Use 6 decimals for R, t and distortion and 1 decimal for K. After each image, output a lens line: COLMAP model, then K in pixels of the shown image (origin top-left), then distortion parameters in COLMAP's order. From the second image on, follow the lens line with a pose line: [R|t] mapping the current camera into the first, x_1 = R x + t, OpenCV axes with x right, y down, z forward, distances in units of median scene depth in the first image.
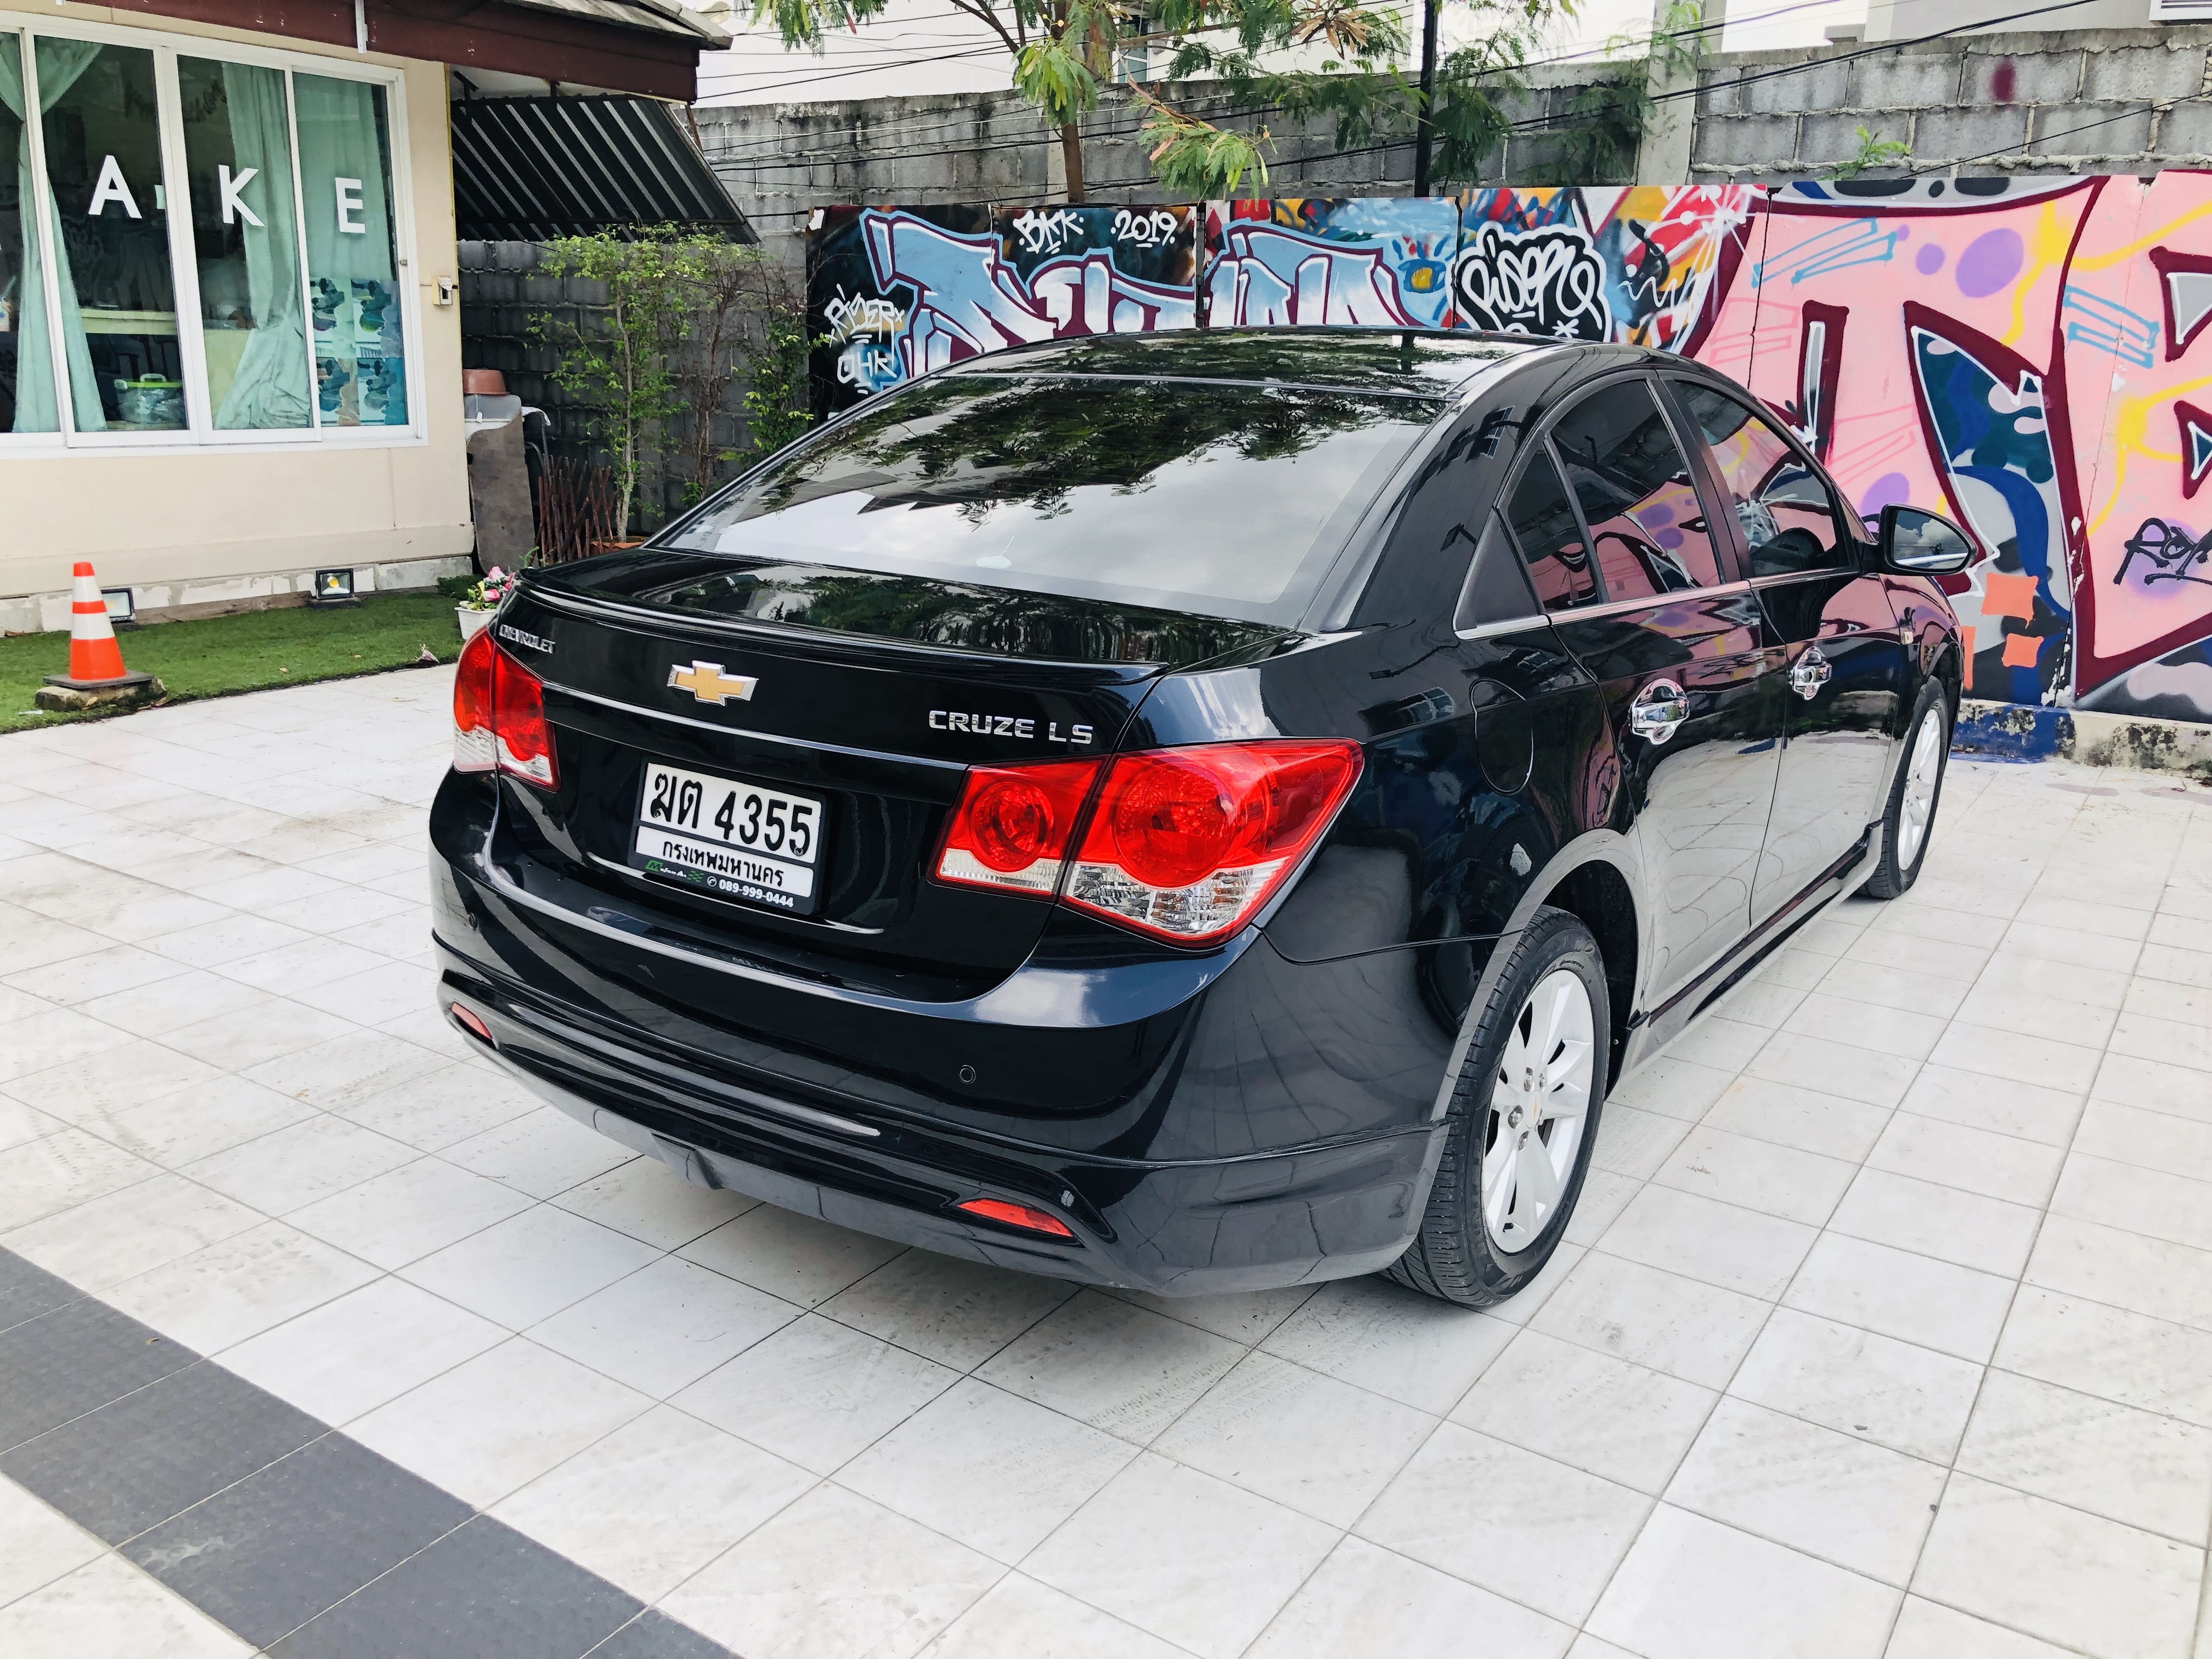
lens RADIAL K [[1831.3, 0, 1096.6], [0, 1831.3, 846.6], [0, 0, 1]] dist [0.003576, 0.007438]
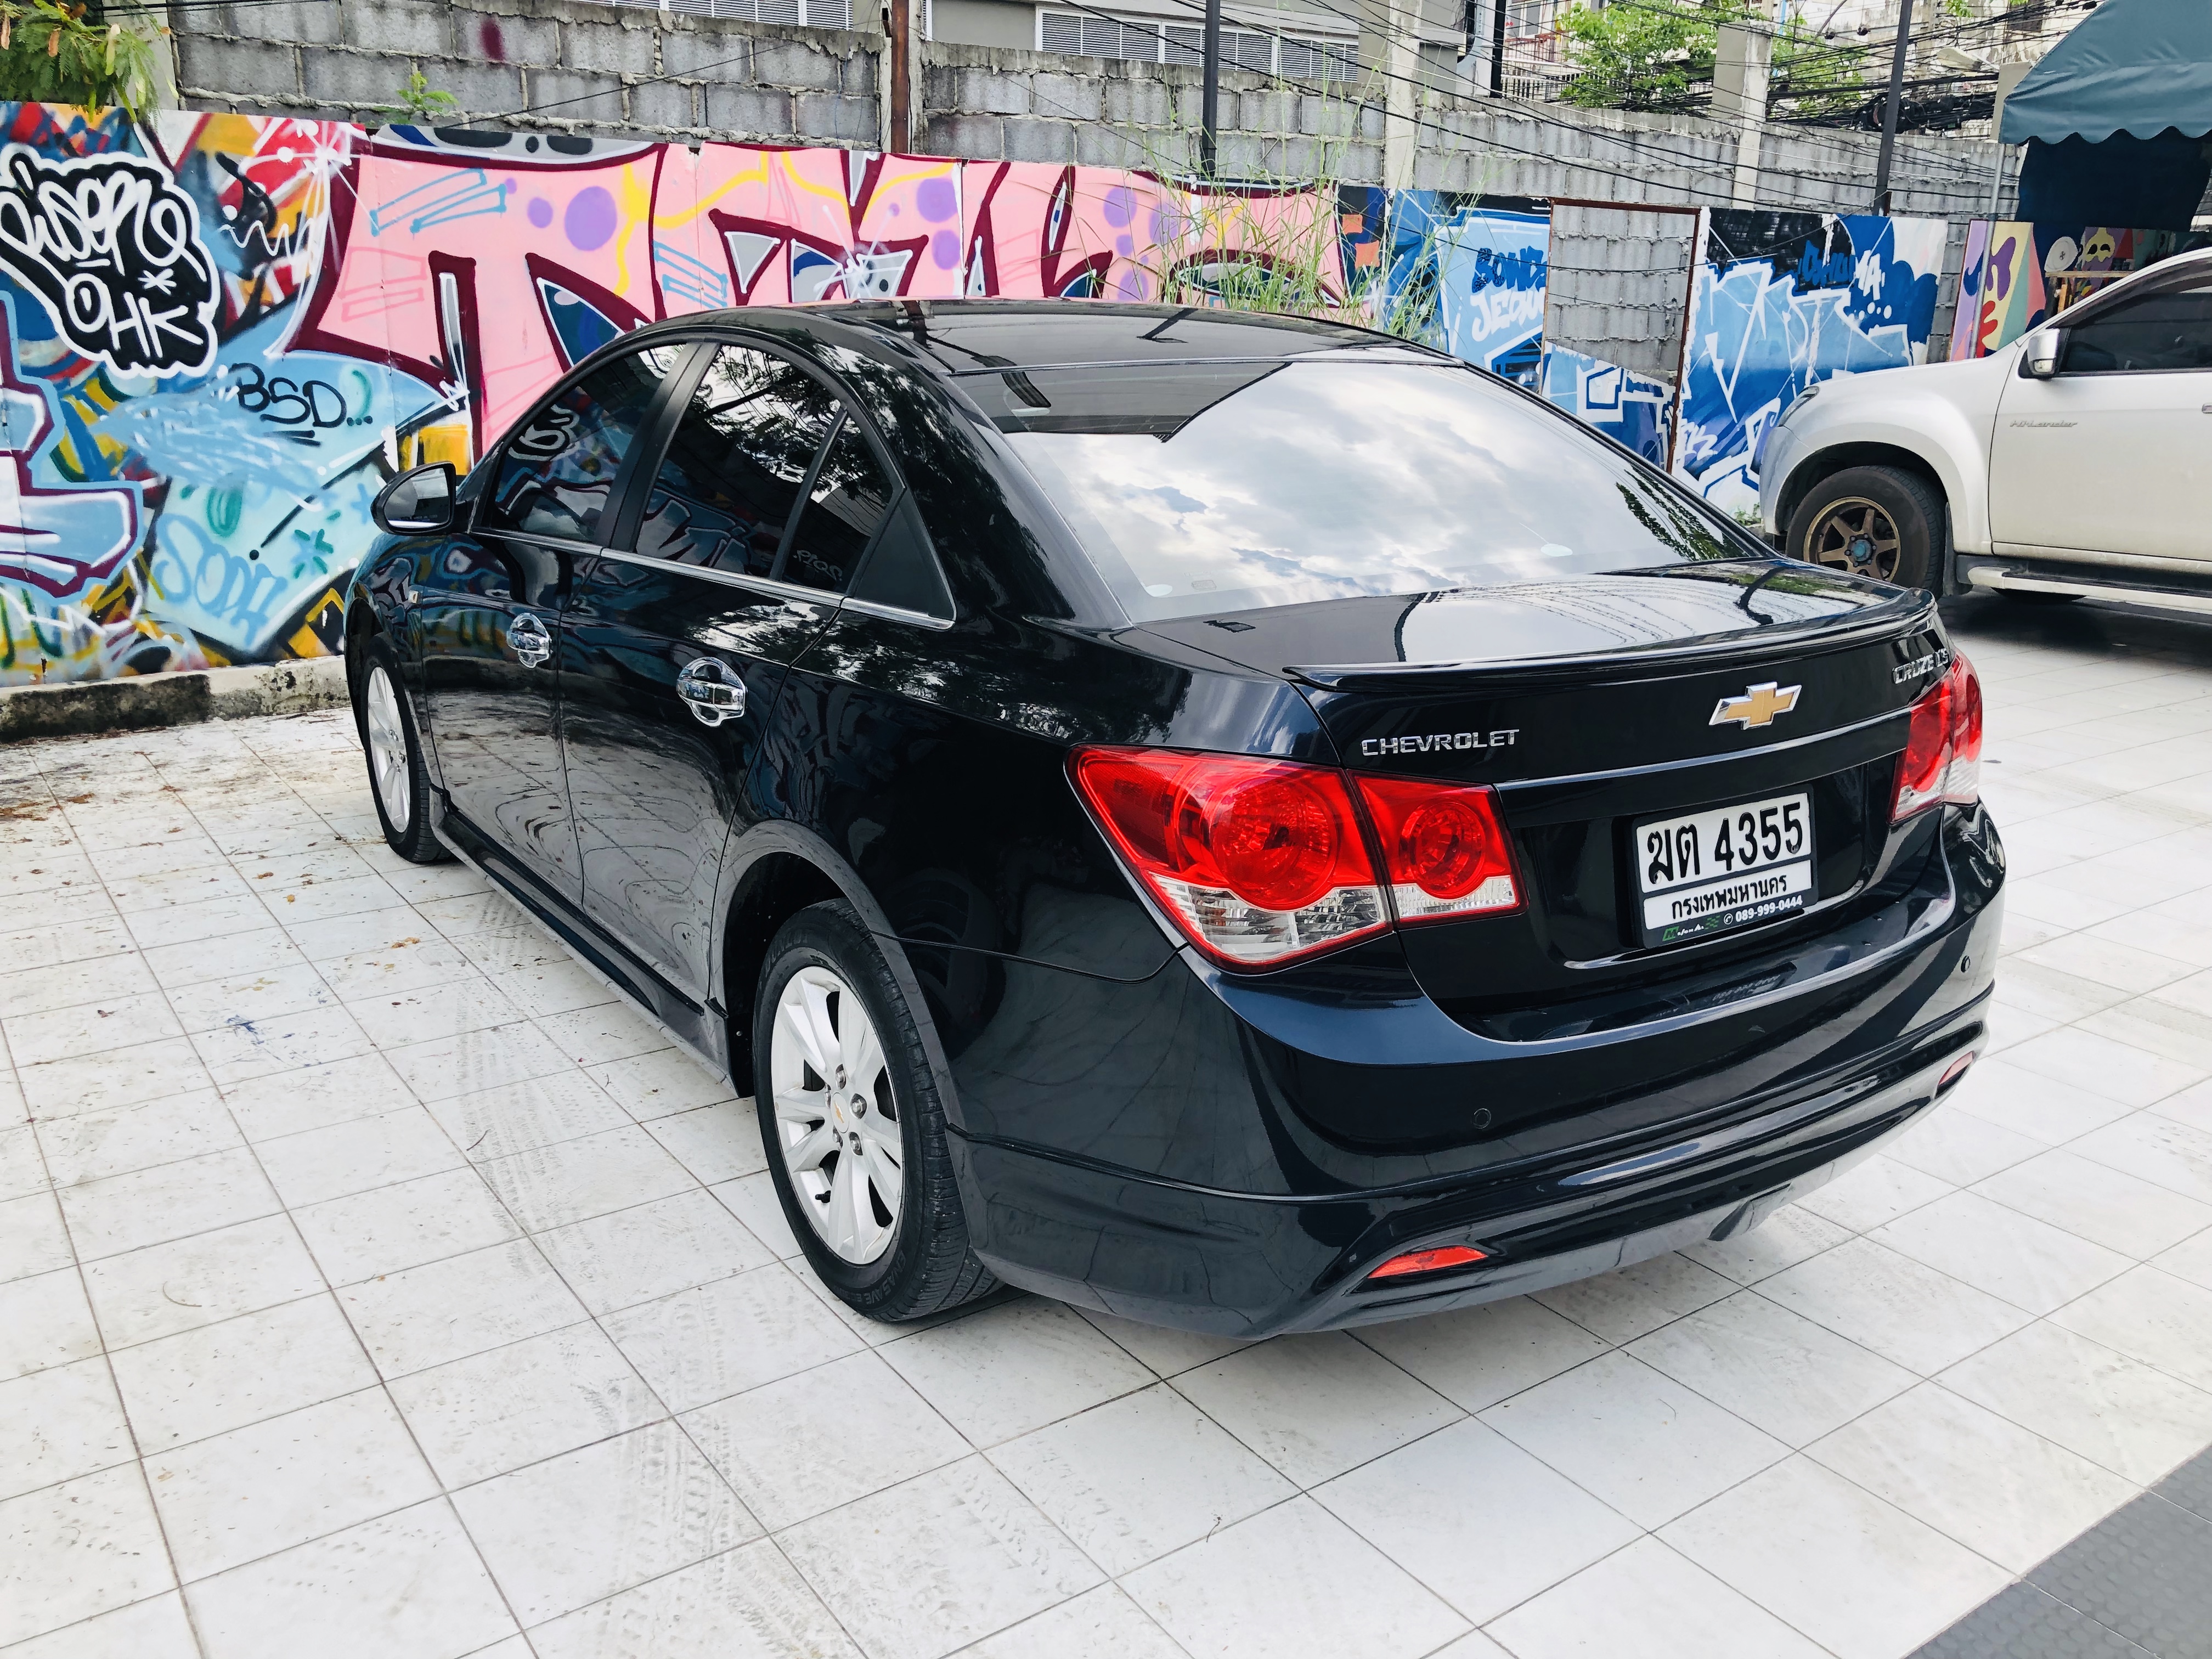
lens RADIAL K [[1831.3, 0, 1091.6], [0, 1831.3, 843.7], [0, 0, 1]] dist [0.003576, 0.007438]
pose [[0.357492, -0.281880, 0.890361, -0.399308], [0.251101, 0.947268, 0.199075, -0.099169], [-0.899526, 0.152403, 0.409421, 0.314334]]
